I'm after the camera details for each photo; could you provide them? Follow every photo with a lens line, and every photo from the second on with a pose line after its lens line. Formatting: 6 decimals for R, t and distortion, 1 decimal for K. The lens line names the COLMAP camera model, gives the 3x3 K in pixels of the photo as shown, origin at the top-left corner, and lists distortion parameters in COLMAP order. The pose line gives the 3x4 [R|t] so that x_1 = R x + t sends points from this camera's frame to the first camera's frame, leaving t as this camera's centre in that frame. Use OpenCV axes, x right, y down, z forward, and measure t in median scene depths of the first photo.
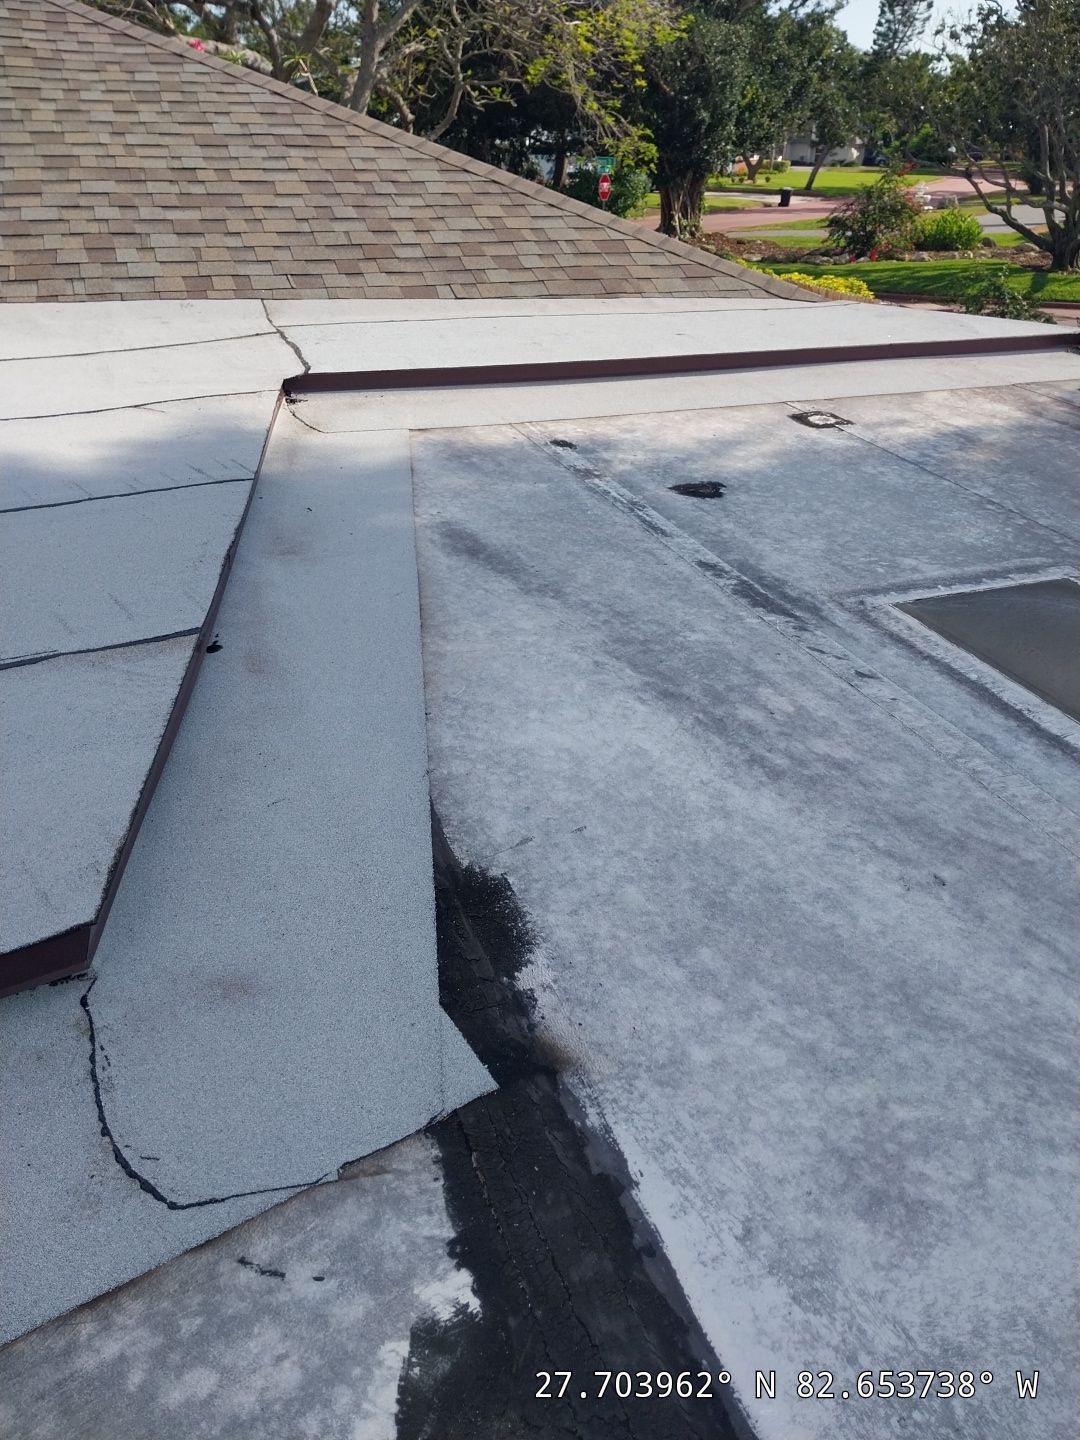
lens RADIAL K [[1153.2, 0, 574.4], [0, 1153.2, 720.6], [0, 0, 1]] dist [0.036368, -0.054248]
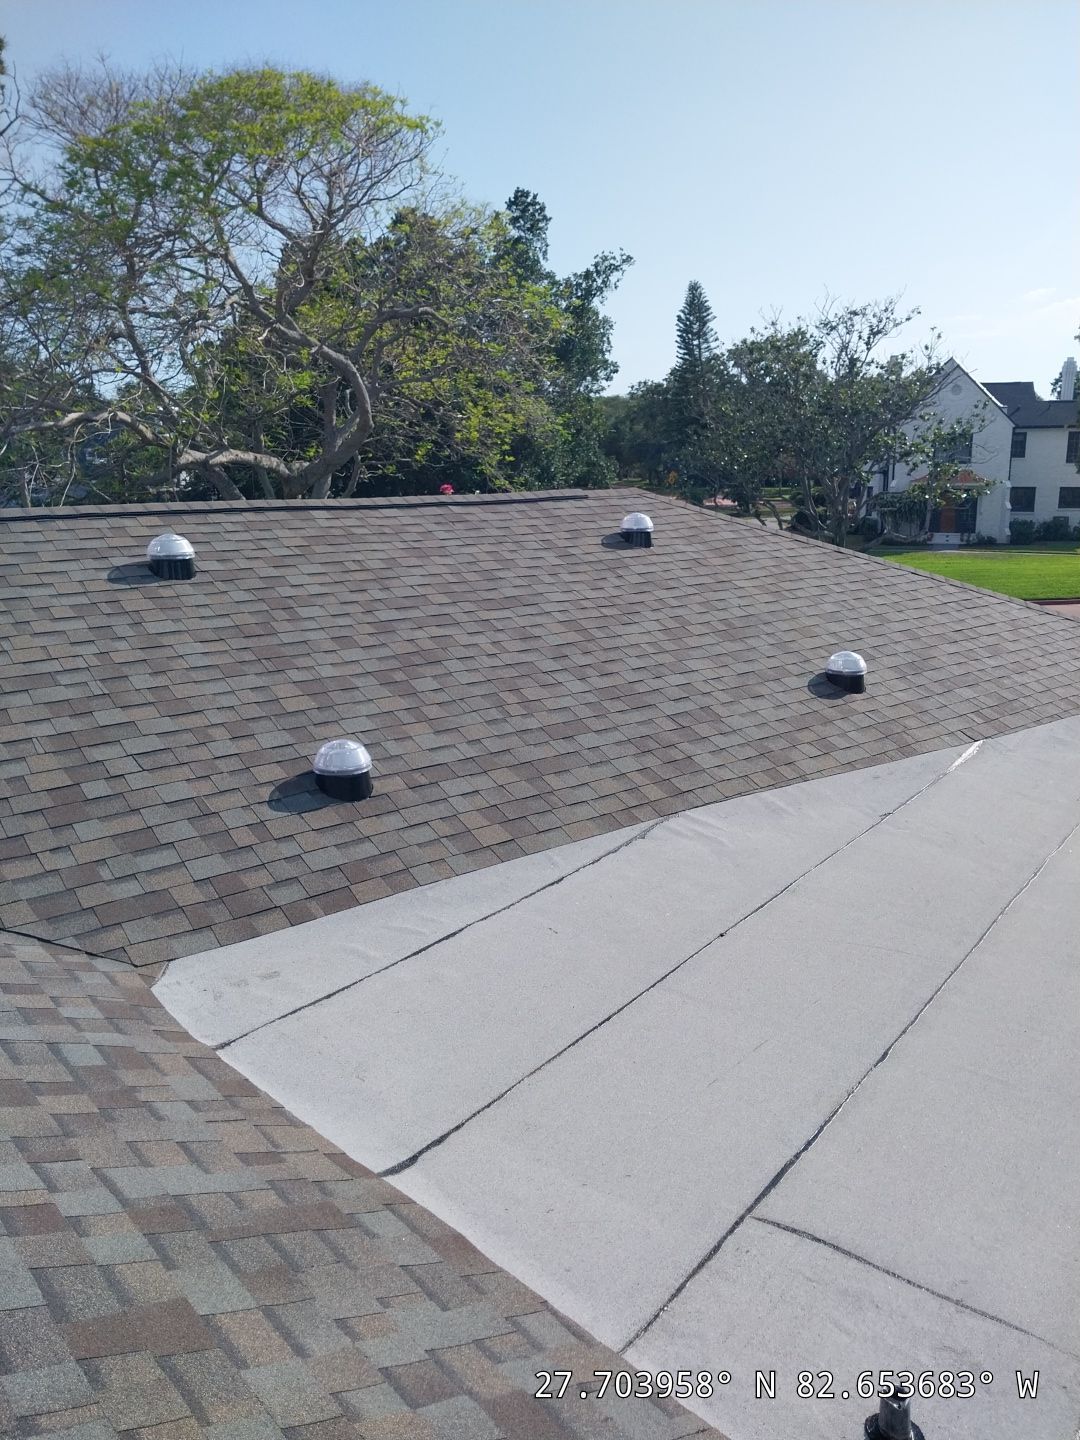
lens RADIAL K [[1153.2, 0, 552.7], [0, 1153.2, 713.2], [0, 0, 1]] dist [0.036368, -0.054248]
pose [[0.954590, -0.095701, 0.282133, -0.248388], [0.161861, 0.961643, -0.221457, -0.016628], [-0.250117, 0.257067, 0.933466, -0.067596]]
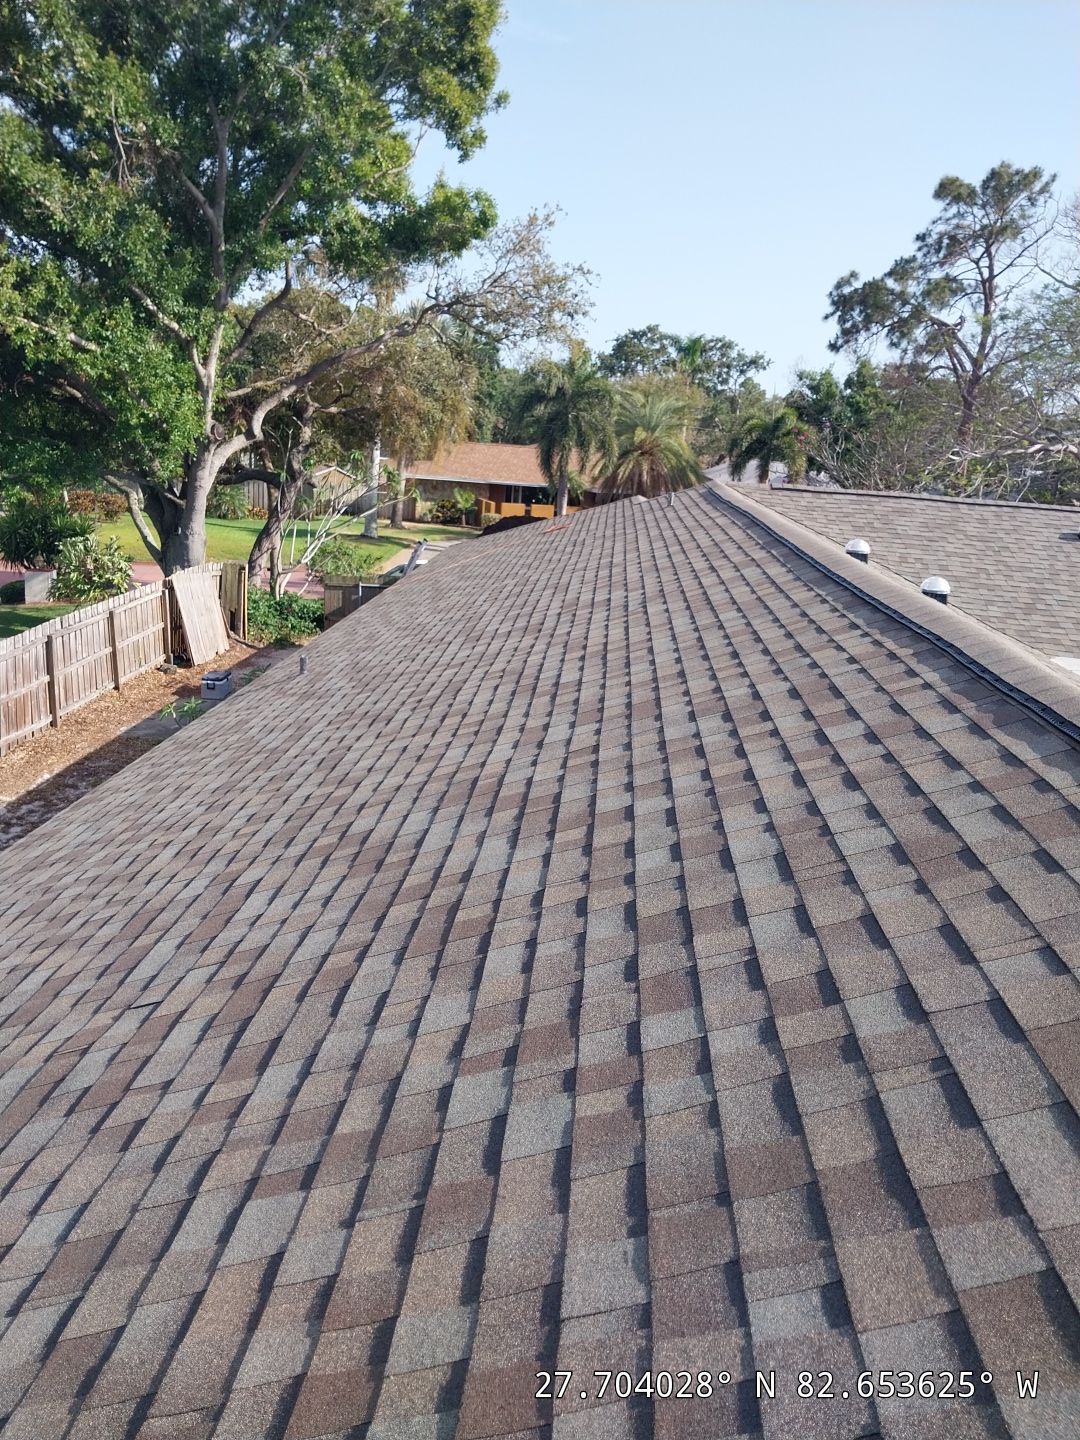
lens RADIAL K [[1153.2, 0, 543.7], [0, 1153.2, 708.5], [0, 0, 1]] dist [0.036368, -0.054248]
pose [[0.899334, 0.147304, -0.411704, -0.247552], [-0.246124, 0.948761, -0.198180, 0.121847], [0.361416, 0.279560, 0.889508, -0.355239]]
